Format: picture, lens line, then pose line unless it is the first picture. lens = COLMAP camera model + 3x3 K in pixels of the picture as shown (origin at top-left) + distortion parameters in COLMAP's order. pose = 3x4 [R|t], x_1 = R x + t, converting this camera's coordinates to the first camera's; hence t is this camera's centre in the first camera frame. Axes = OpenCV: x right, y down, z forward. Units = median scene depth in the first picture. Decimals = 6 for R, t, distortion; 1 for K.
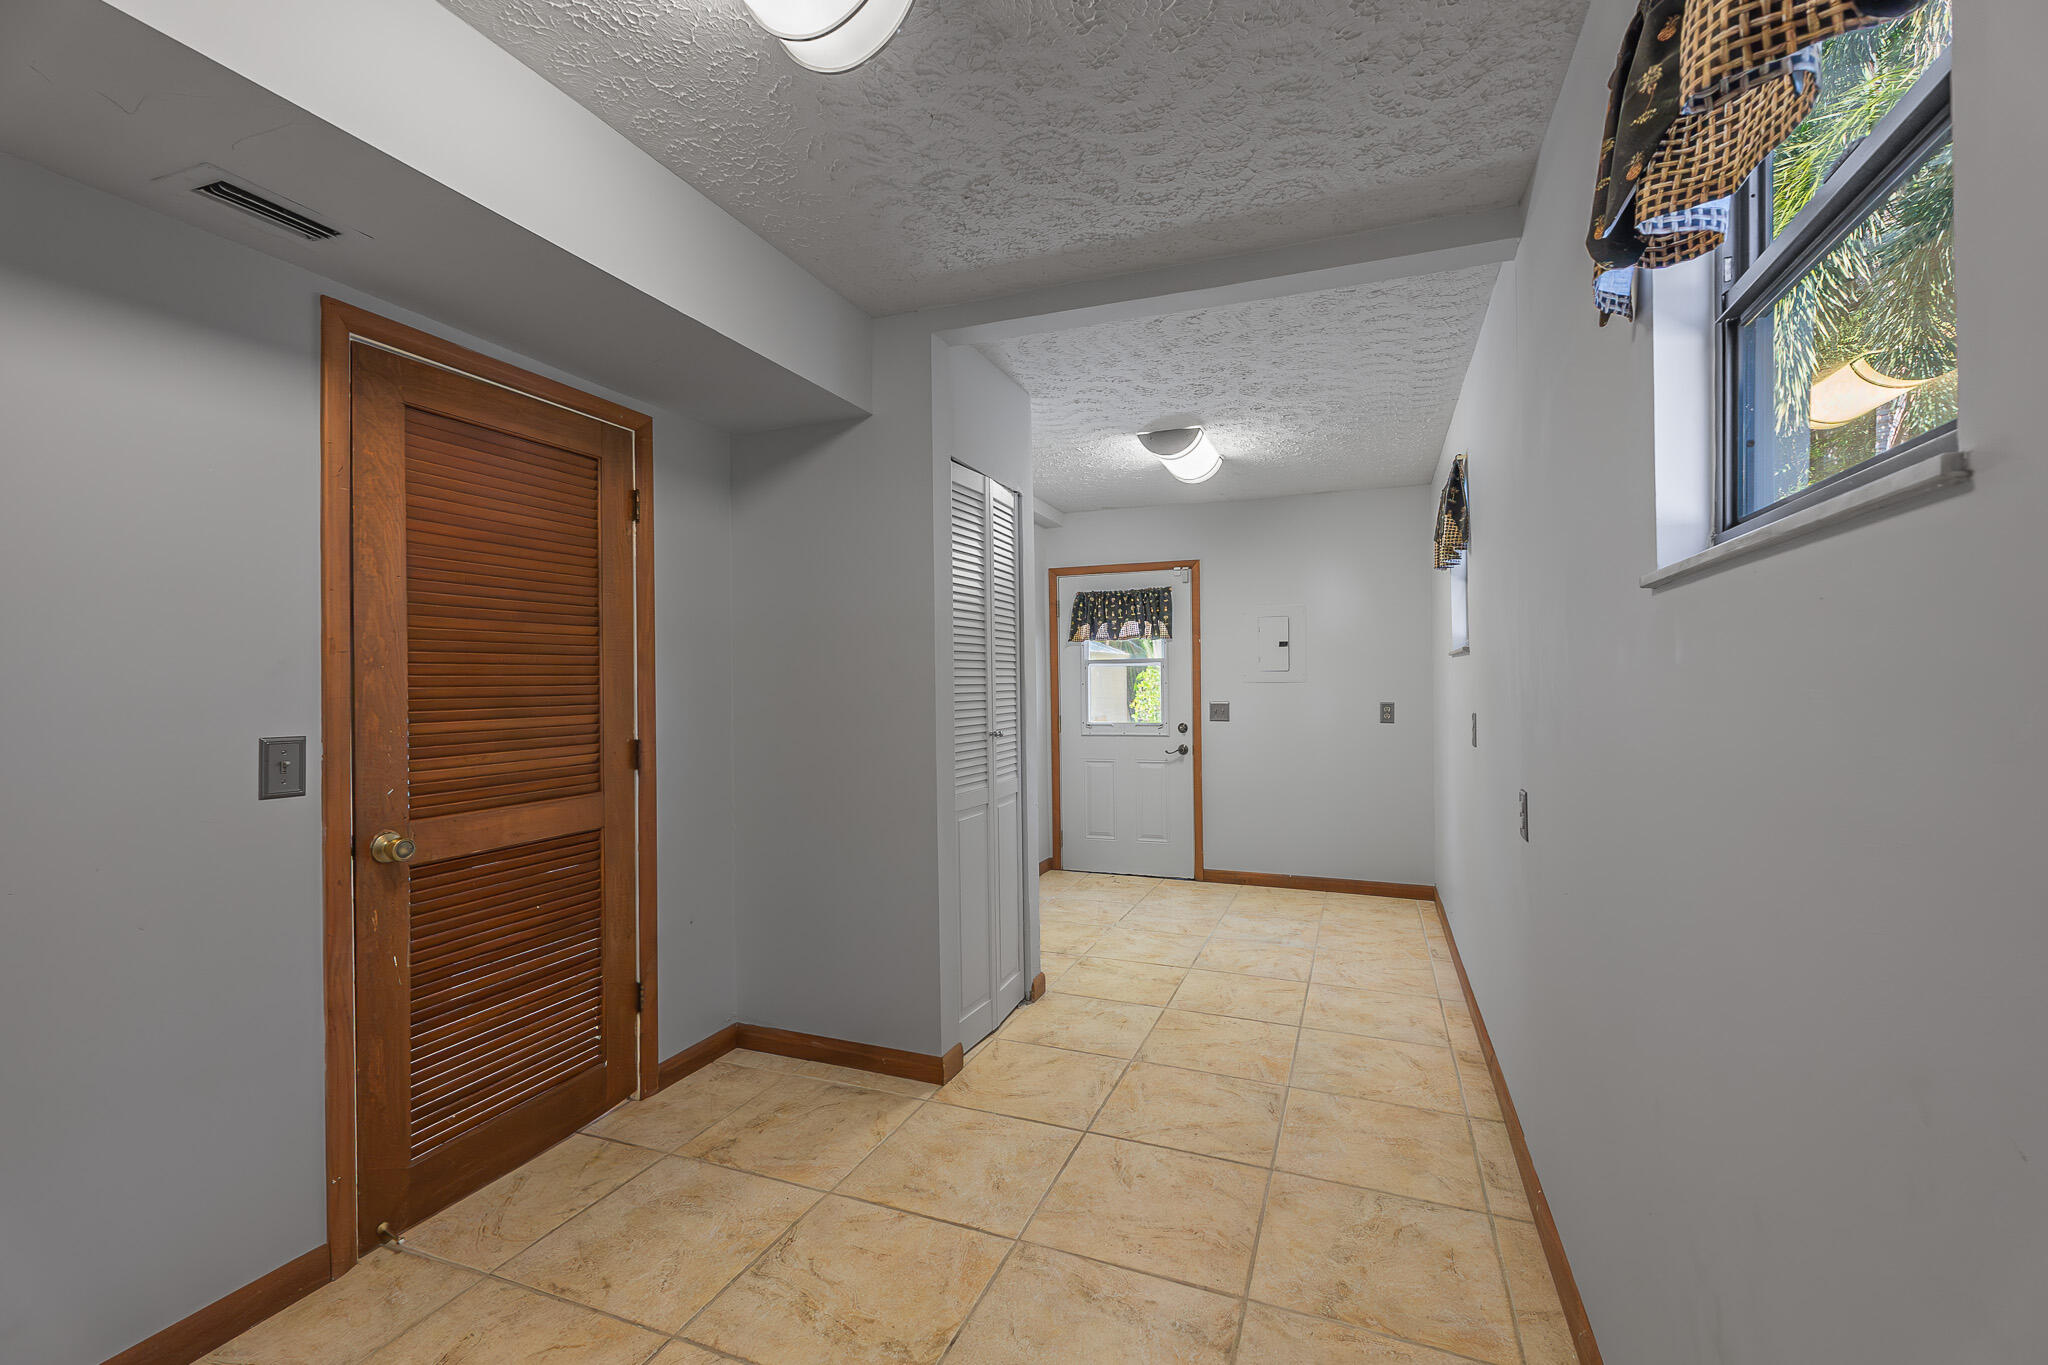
lens RADIAL K [[862.0, 0, 1039.2], [0, 862.0, 681.2], [0, 0, 1]] dist [0.008027, -0.000752]
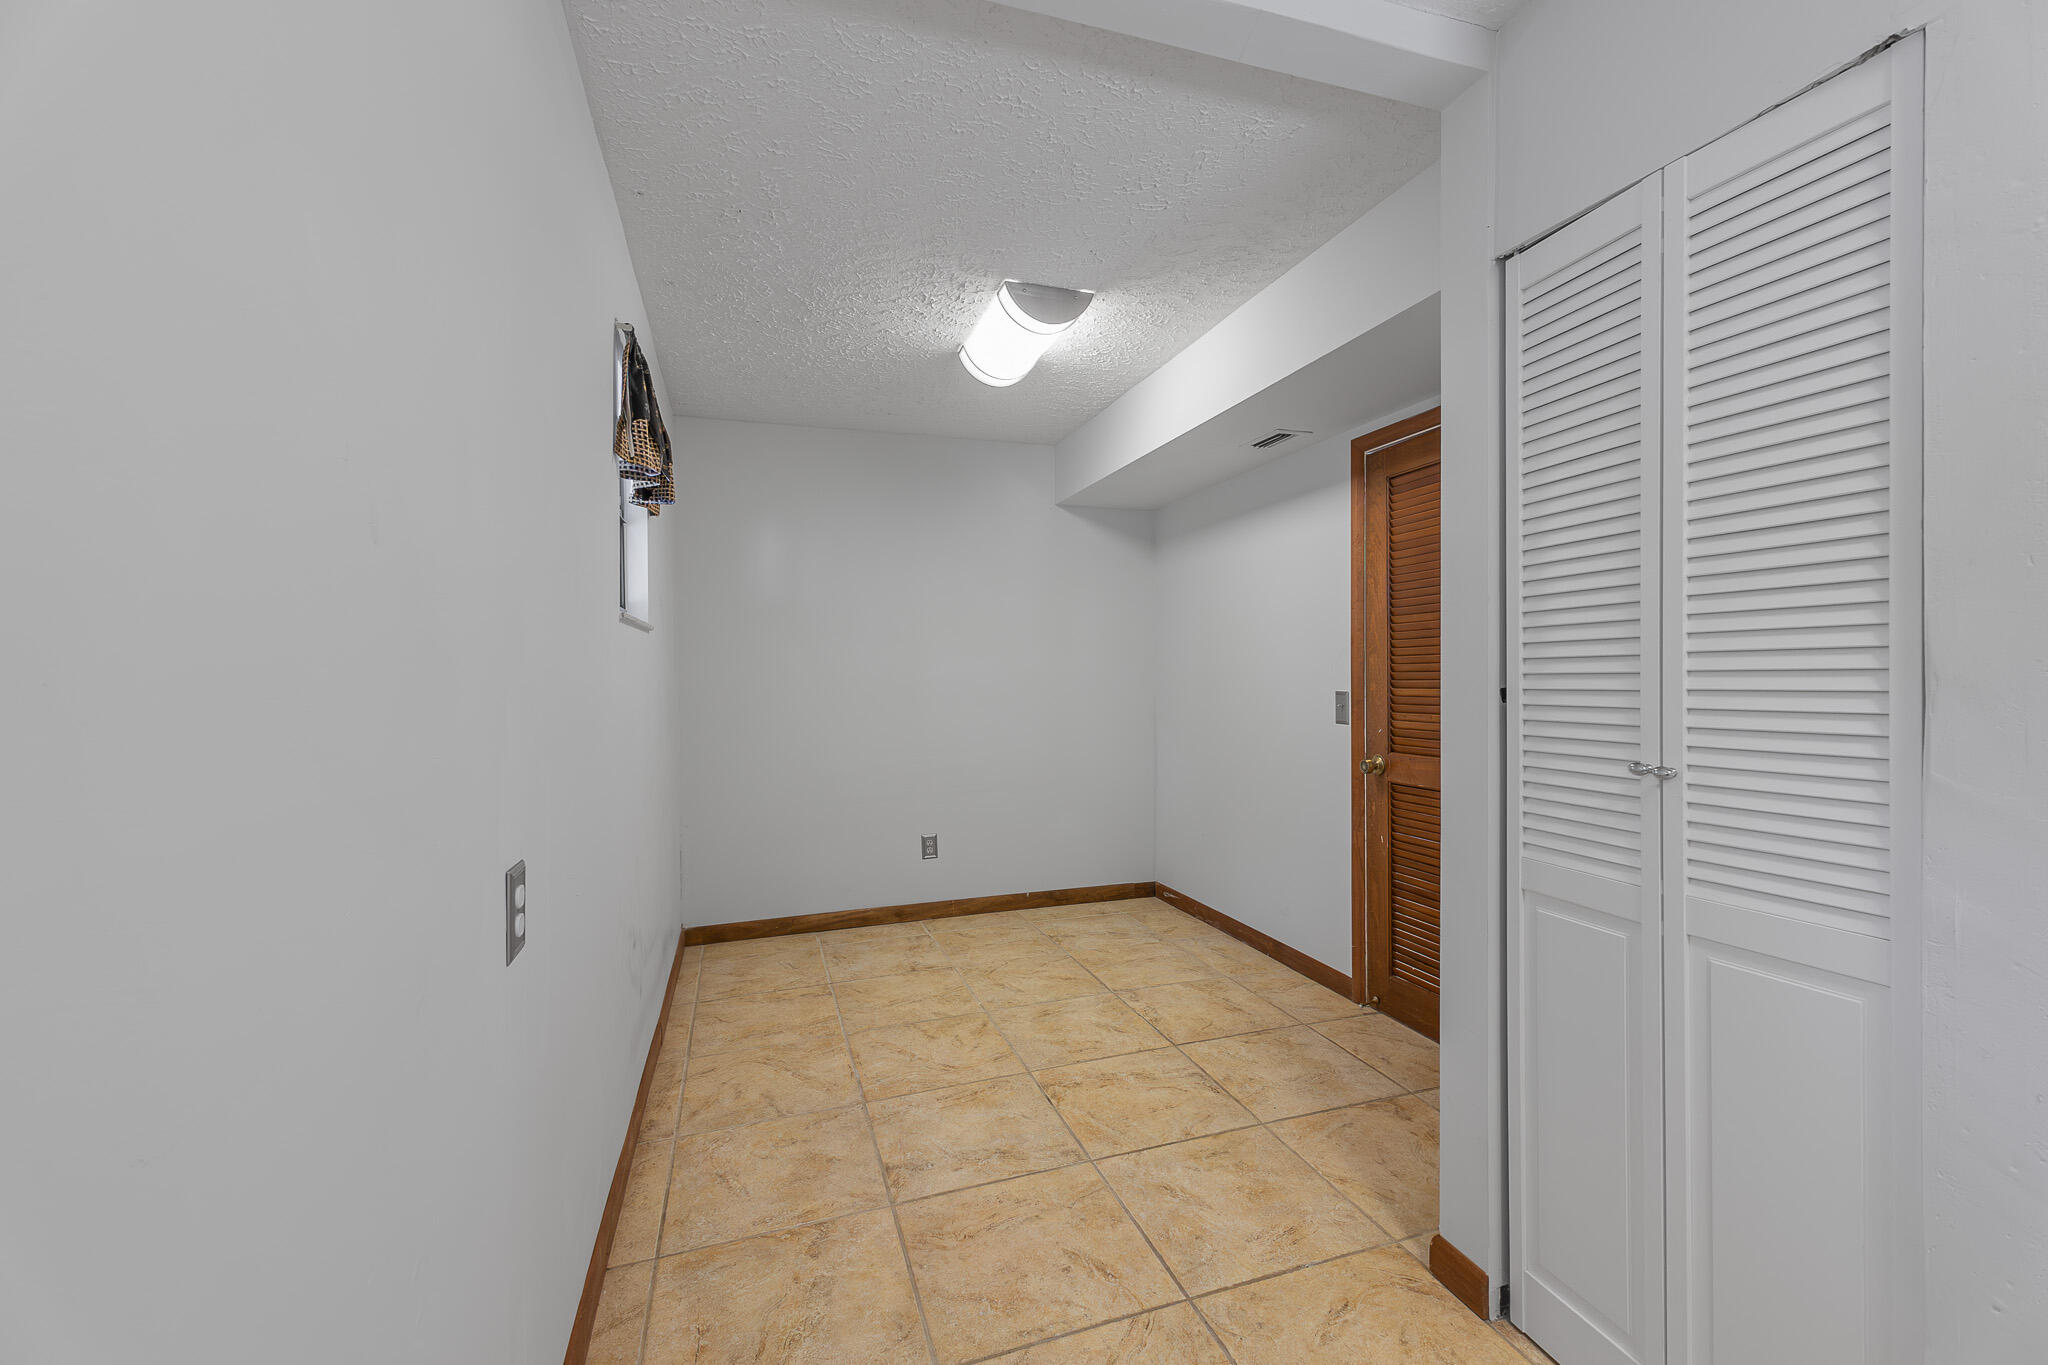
lens RADIAL K [[862.0, 0, 1040.1], [0, 862.0, 680.5], [0, 0, 1]] dist [0.008027, -0.000752]
pose [[-0.769730, 0.018448, -0.638103, 0.735502], [0.016126, 0.999825, 0.009452, 0.011623], [0.638165, -0.003015, -0.769893, 1.835179]]
